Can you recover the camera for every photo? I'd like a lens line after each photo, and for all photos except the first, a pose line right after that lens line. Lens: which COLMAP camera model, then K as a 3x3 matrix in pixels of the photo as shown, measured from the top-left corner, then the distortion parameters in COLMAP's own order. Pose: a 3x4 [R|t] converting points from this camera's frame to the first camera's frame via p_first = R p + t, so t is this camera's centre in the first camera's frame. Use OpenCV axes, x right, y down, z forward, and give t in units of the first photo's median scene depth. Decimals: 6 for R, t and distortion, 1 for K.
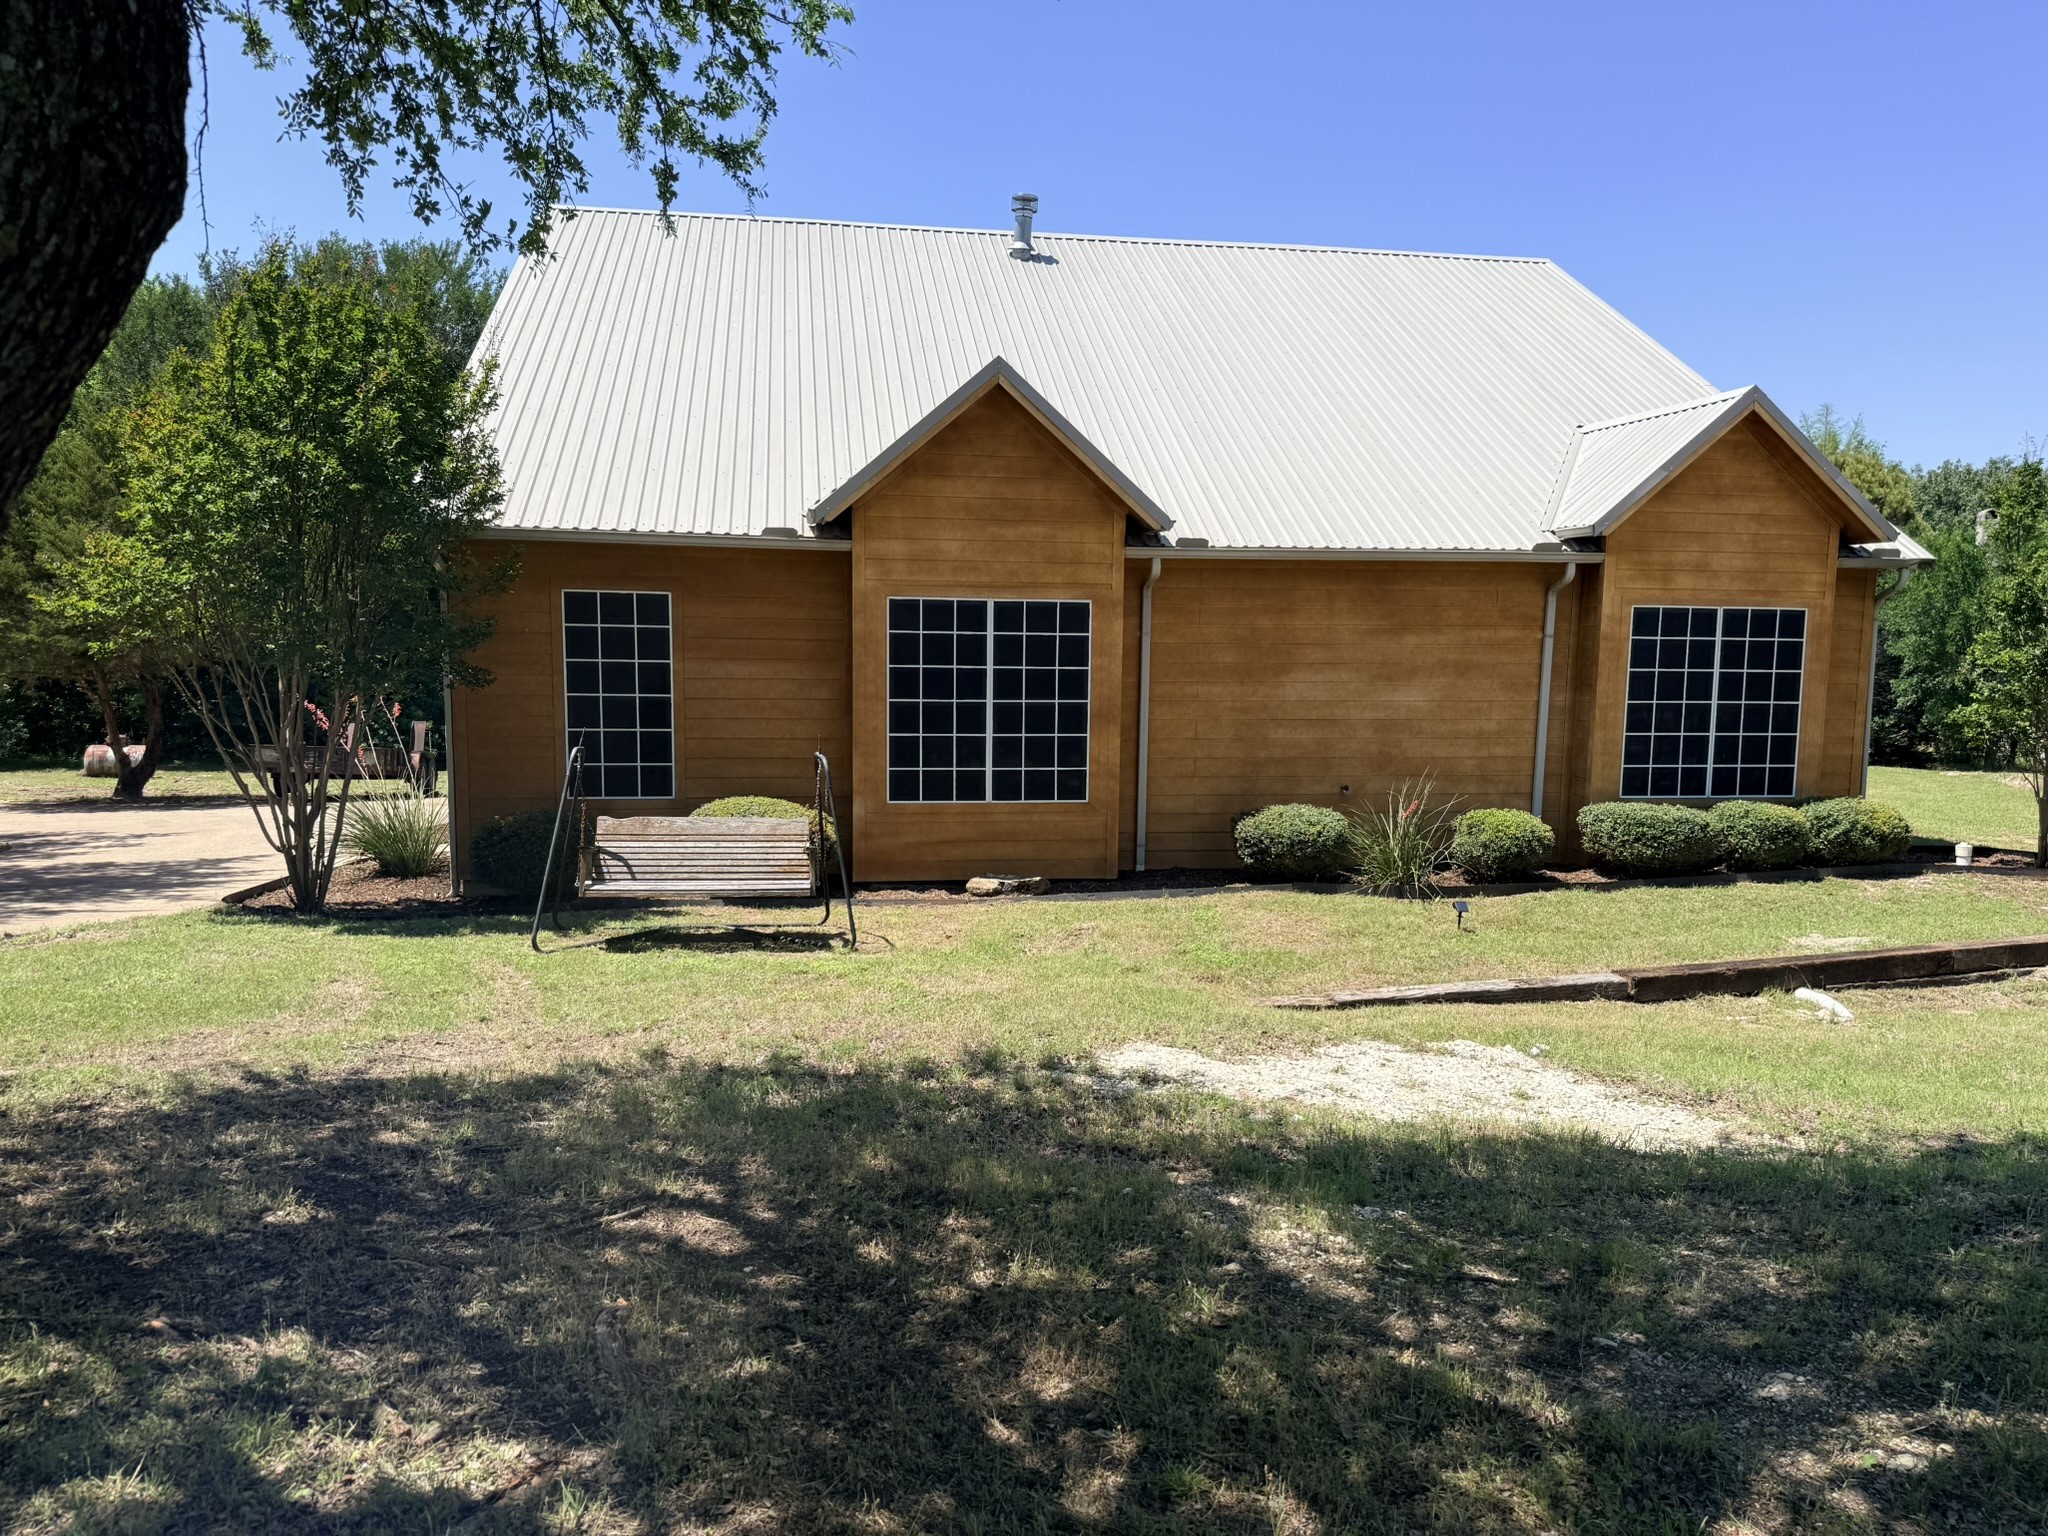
lens RADIAL K [[1439.9, 0, 1025.0], [0, 1439.9, 771.5], [0, 0, 1]] dist [0.006717, 0.000386]
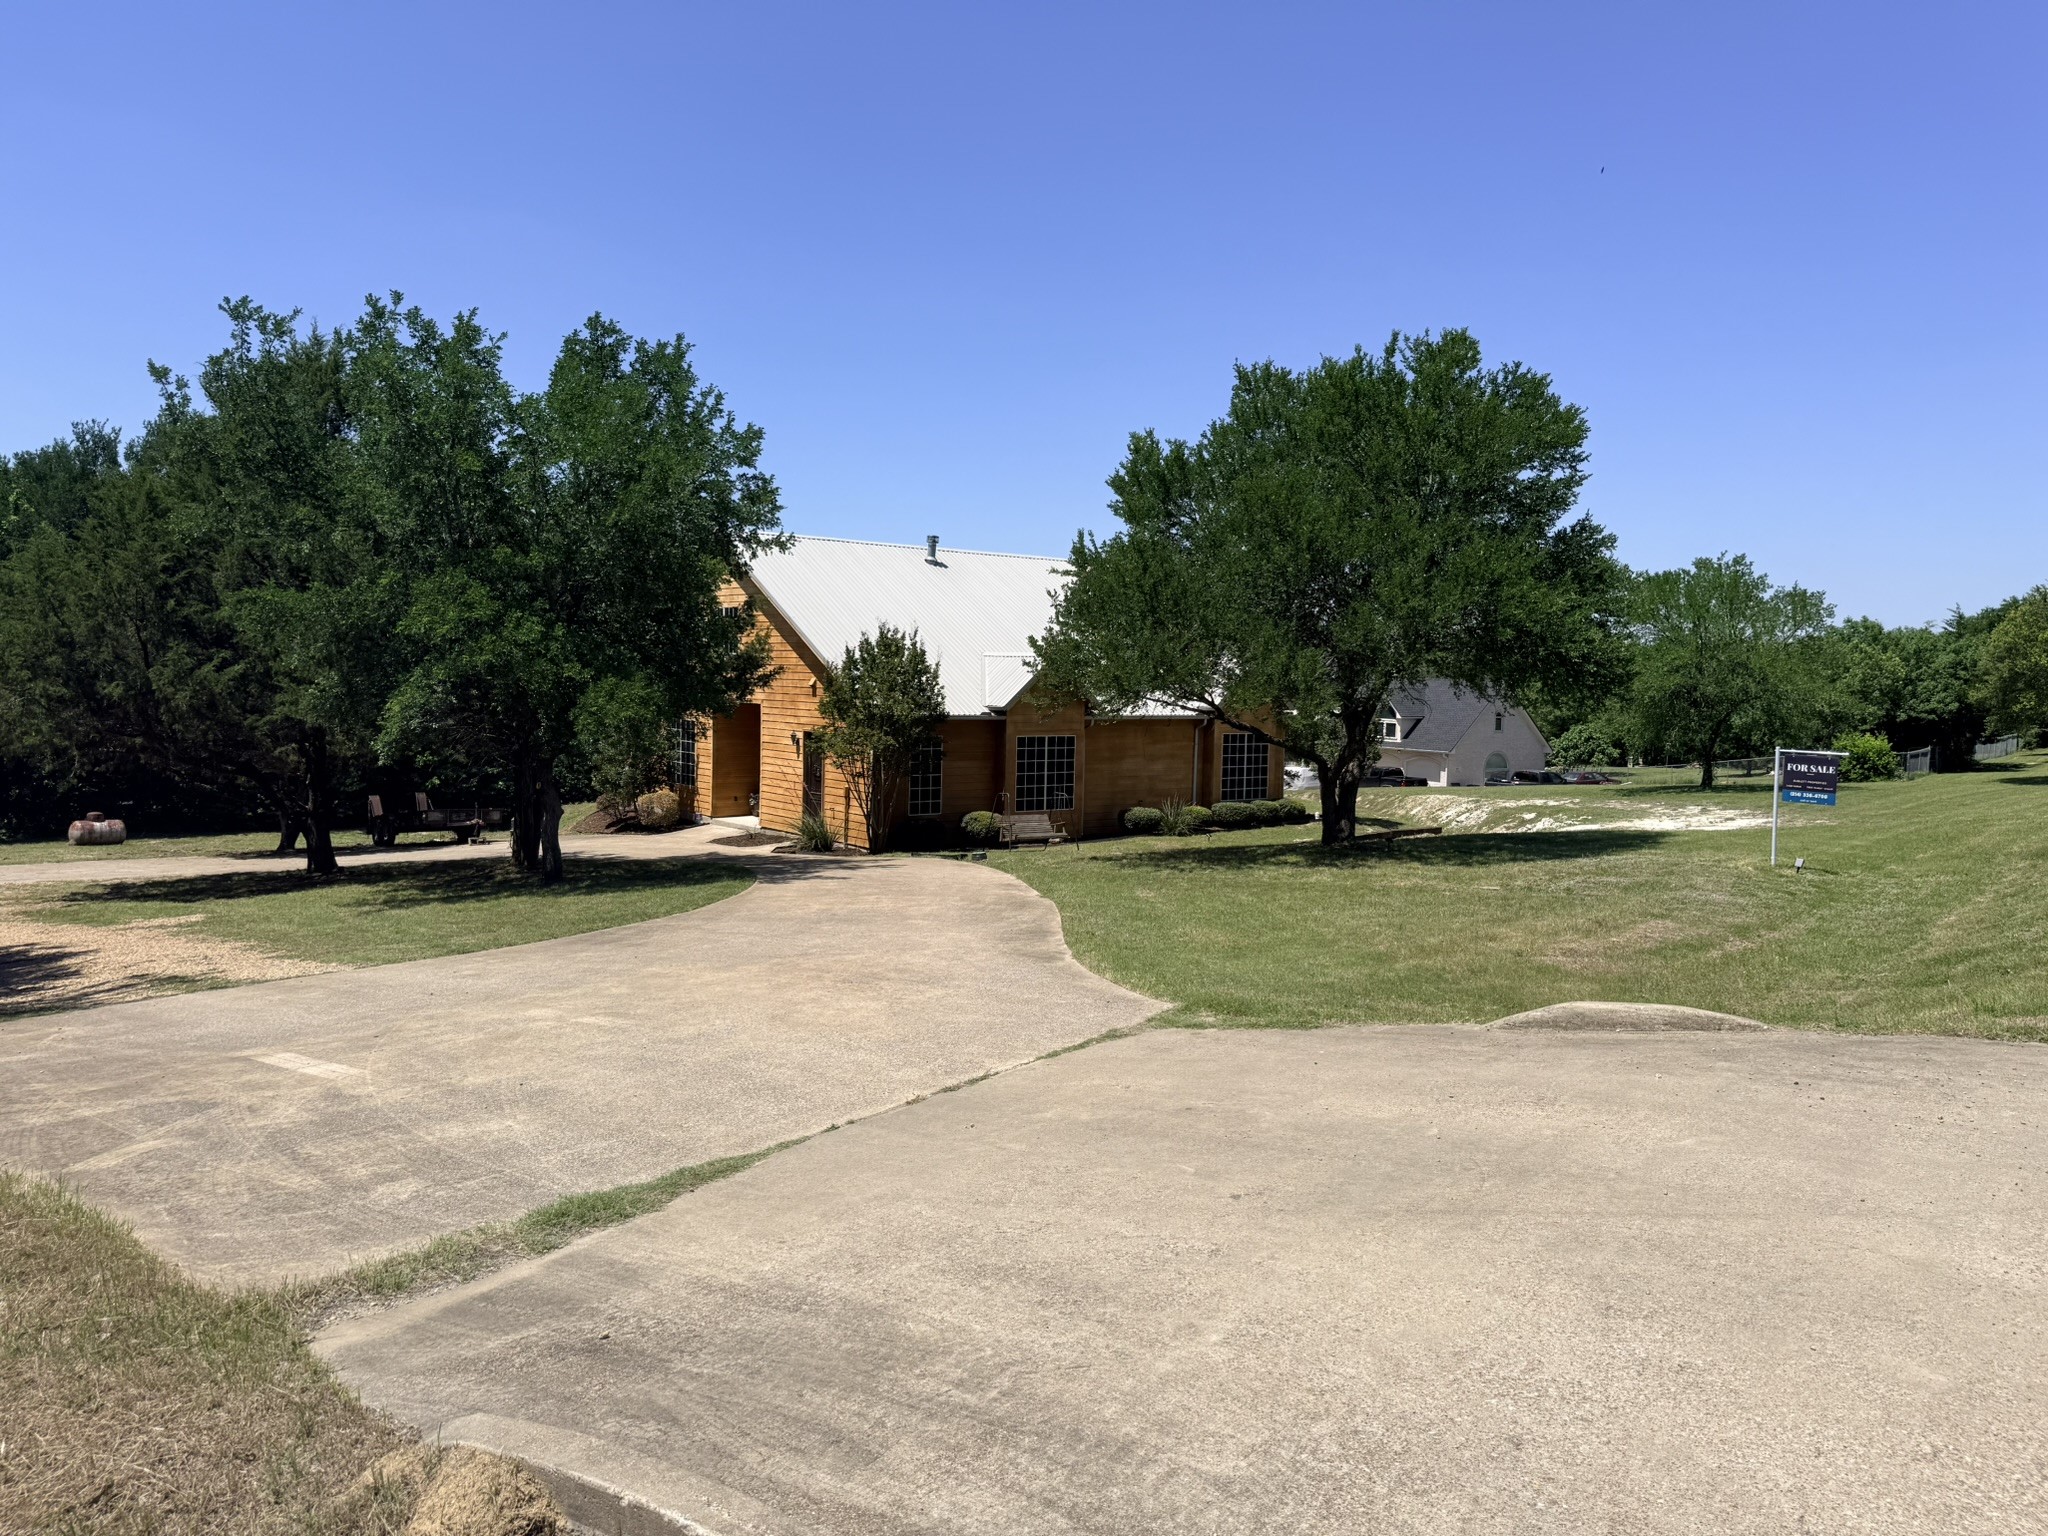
lens RADIAL K [[1439.9, 0, 1023.4], [0, 1439.9, 763.2], [0, 0, 1]] dist [0.006717, 0.000386]
pose [[0.866328, -0.024486, 0.498876, -1.350736], [0.044545, 0.998605, -0.028340, 0.007087], [-0.497486, 0.046774, 0.866210, -1.269859]]
